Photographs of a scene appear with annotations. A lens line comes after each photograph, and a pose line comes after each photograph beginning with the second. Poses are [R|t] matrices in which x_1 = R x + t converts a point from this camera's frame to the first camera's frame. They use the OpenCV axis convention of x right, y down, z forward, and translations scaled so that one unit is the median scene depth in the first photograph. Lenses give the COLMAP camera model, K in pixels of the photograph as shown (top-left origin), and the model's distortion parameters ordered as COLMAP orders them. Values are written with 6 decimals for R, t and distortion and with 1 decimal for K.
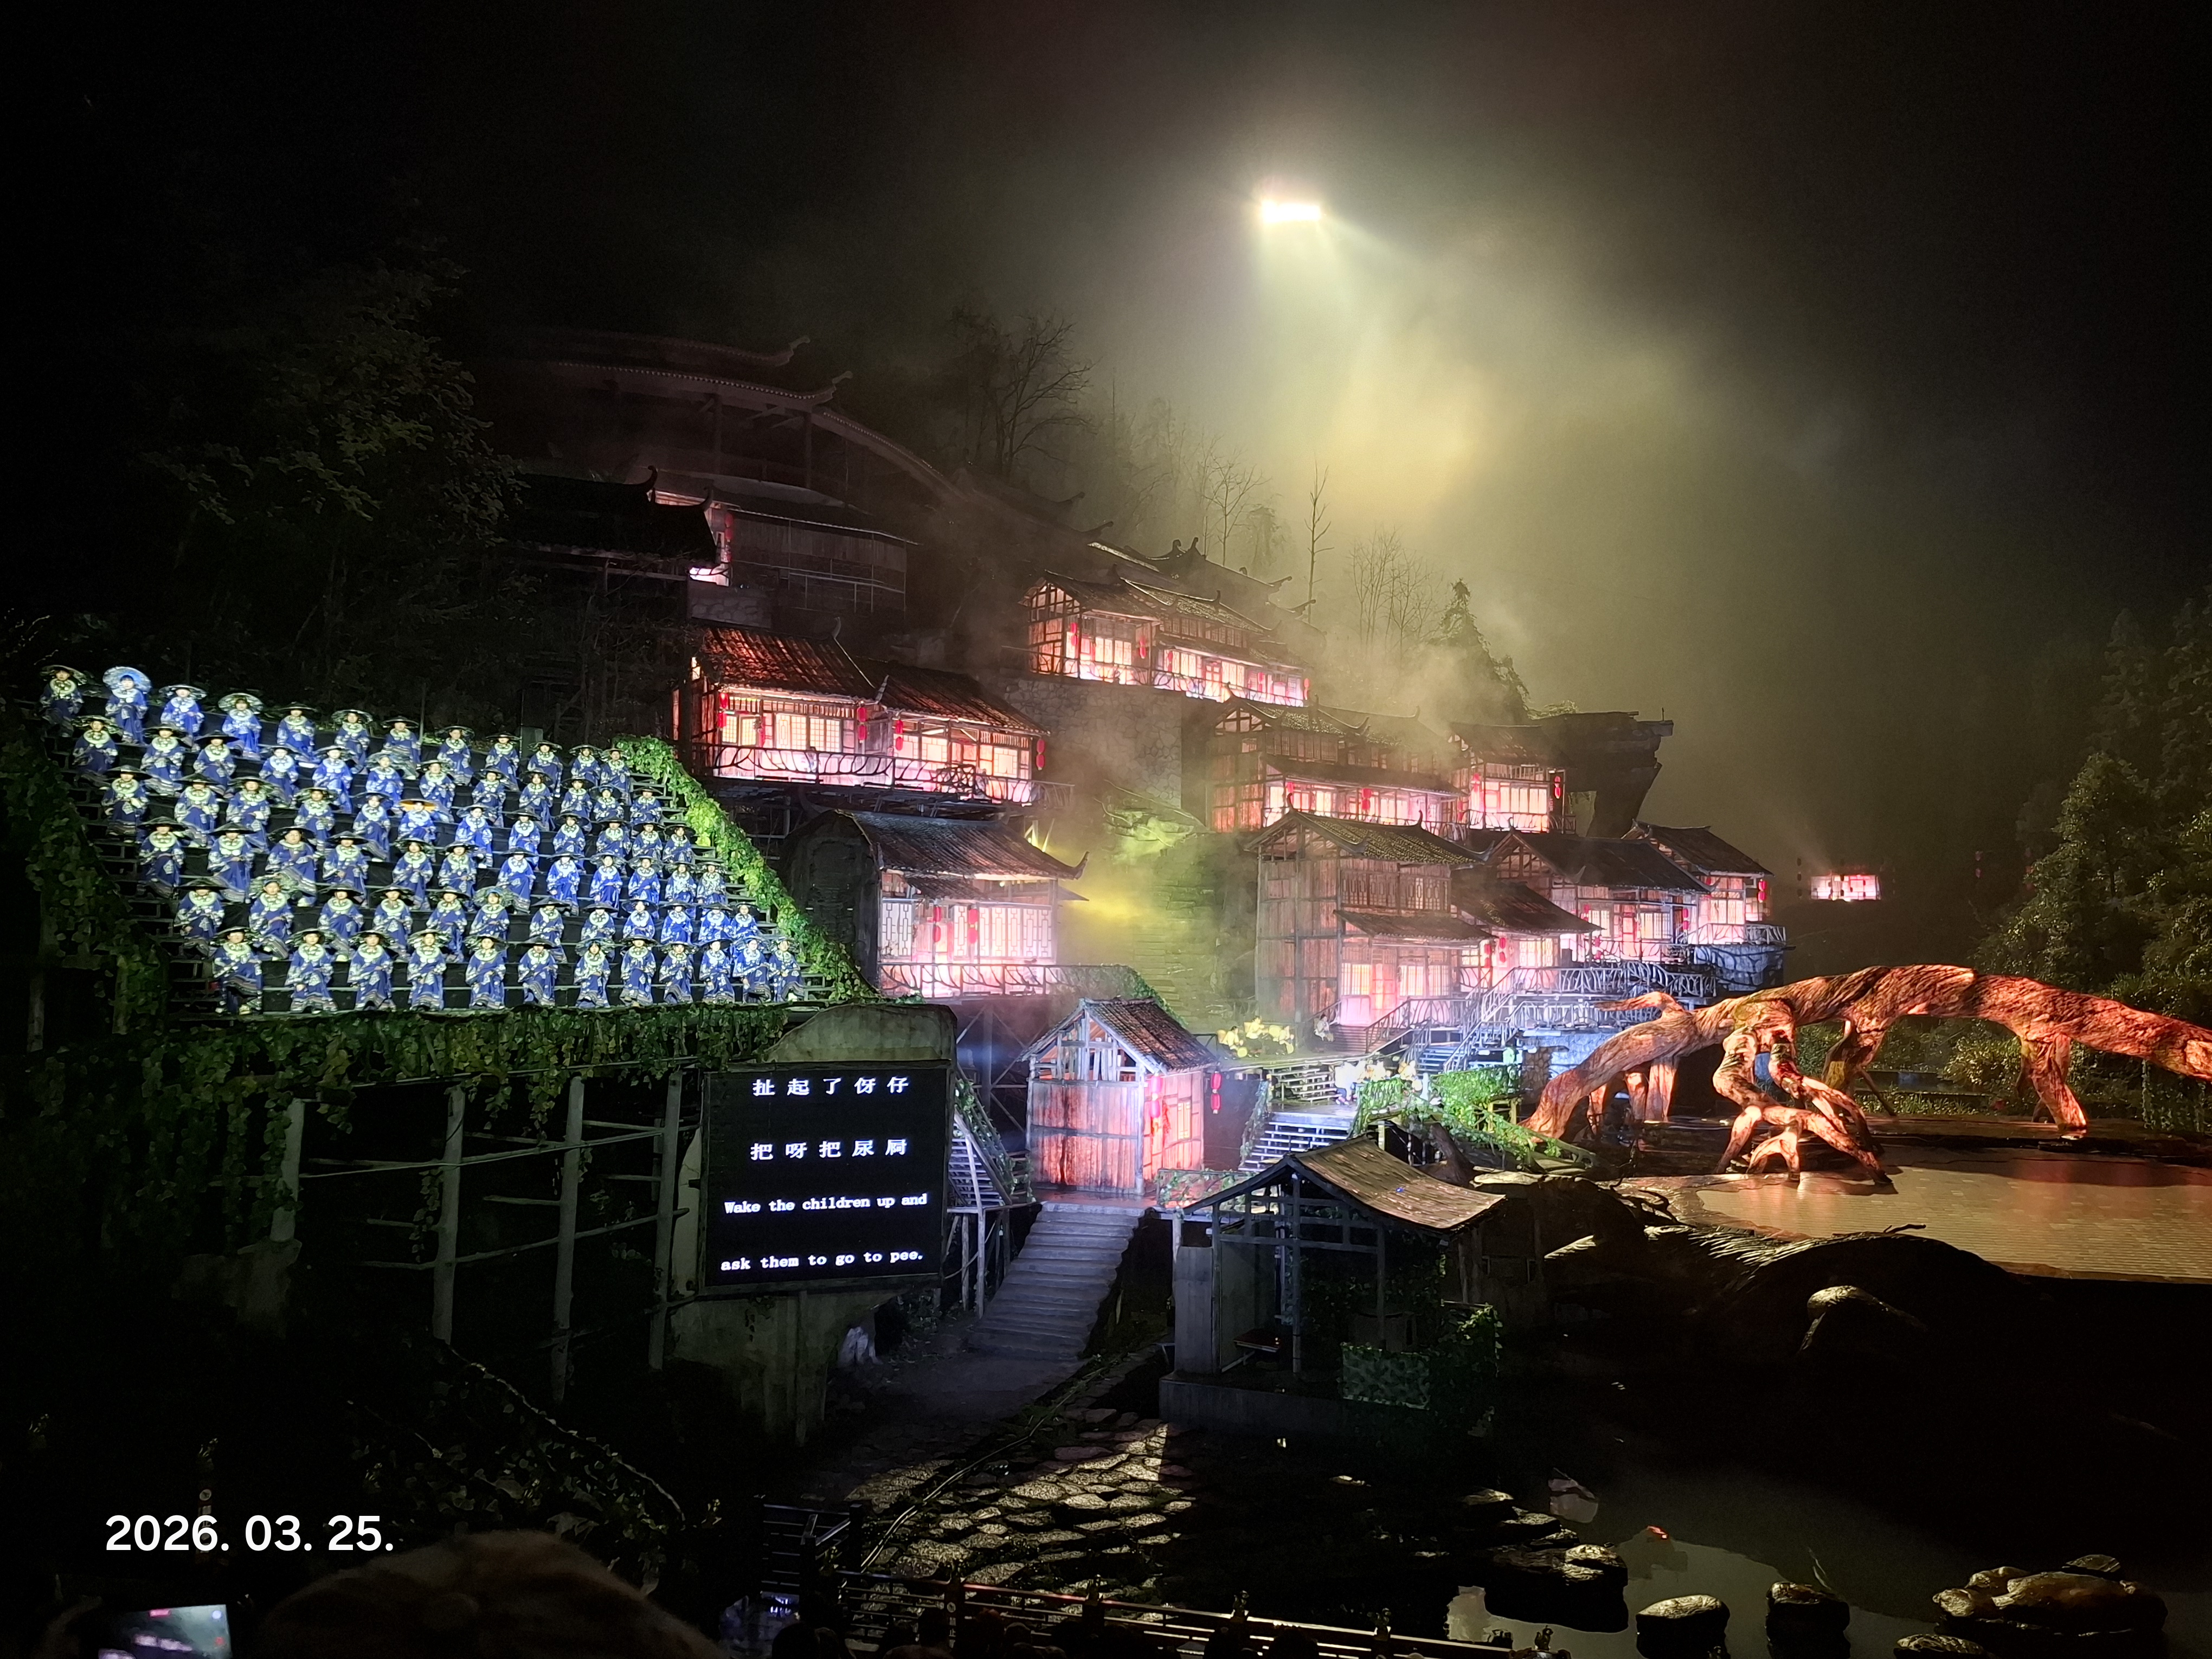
lens RADIAL K [[1665.7, 0, 1096.3], [0, 1665.7, 841.2], [0, 0, 1]] dist [0.060720, -0.020014]
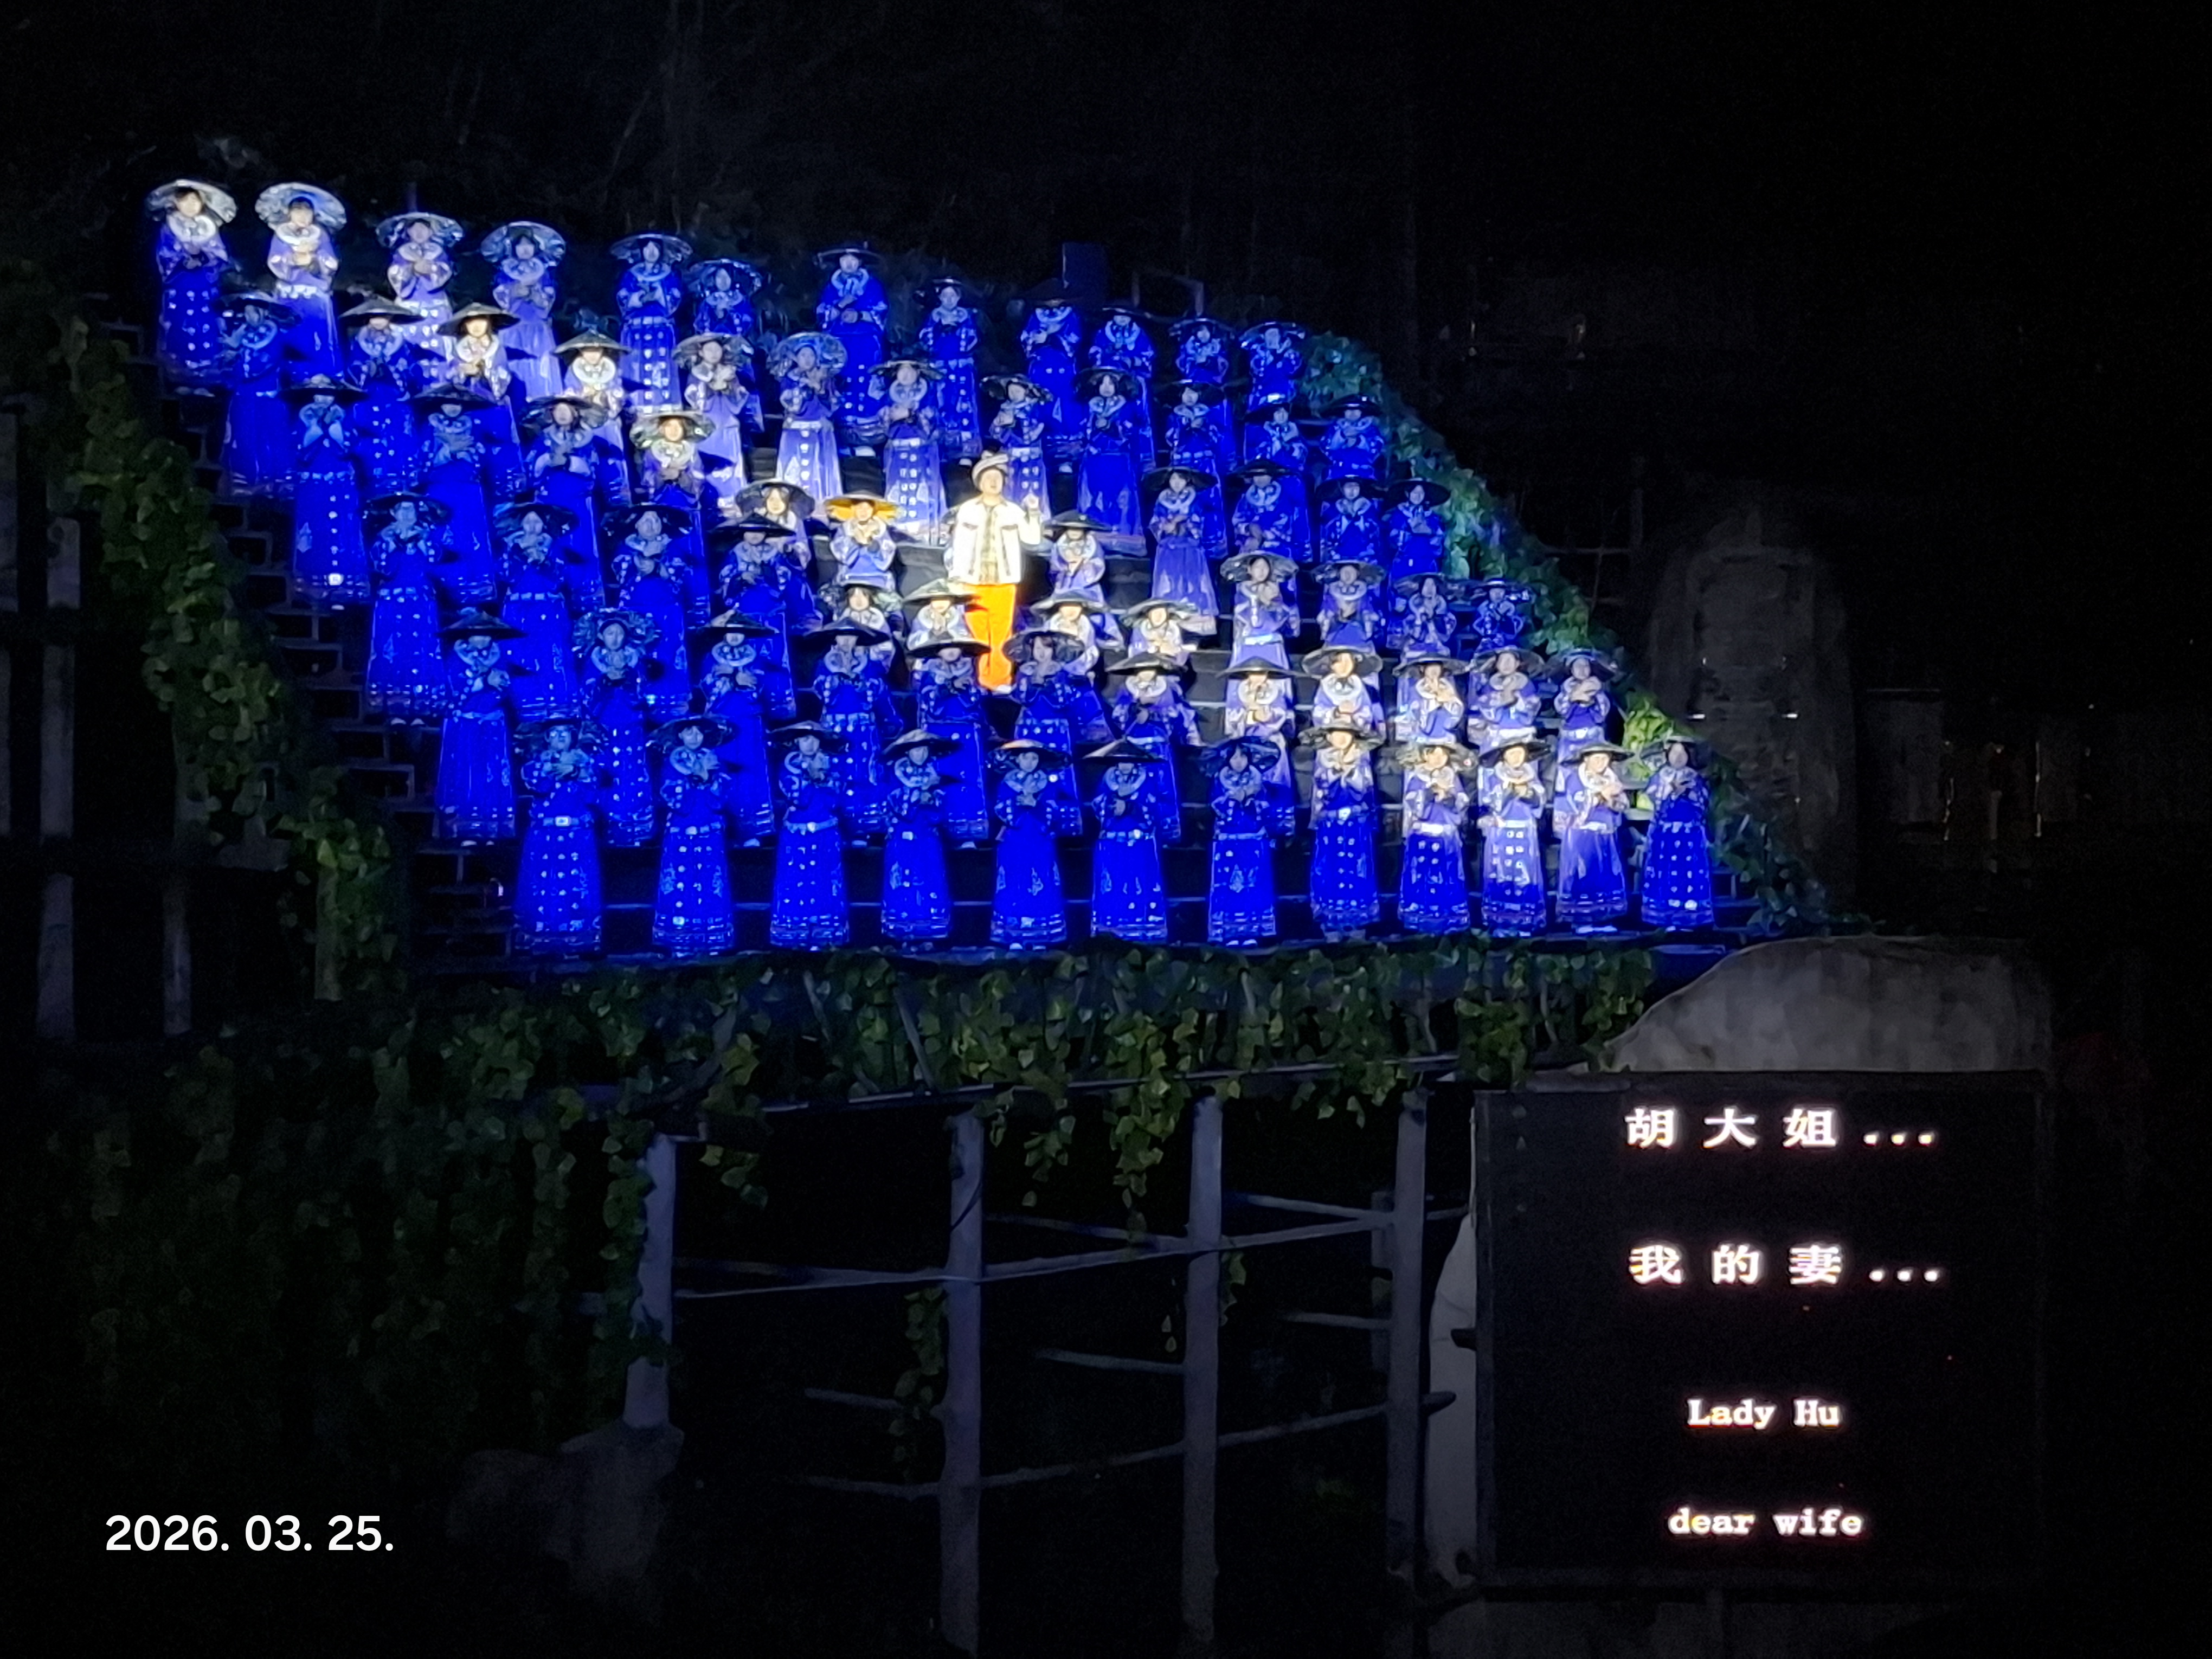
lens RADIAL K [[1665.7, 0, 1126.1], [0, 1665.7, 827.8], [0, 0, 1]] dist [0.060720, -0.020014]
pose [[0.944951, -0.031587, -0.325684, -0.179605], [0.036146, 0.999315, 0.007955, 0.062564], [0.325209, -0.019289, 0.945445, 0.562874]]
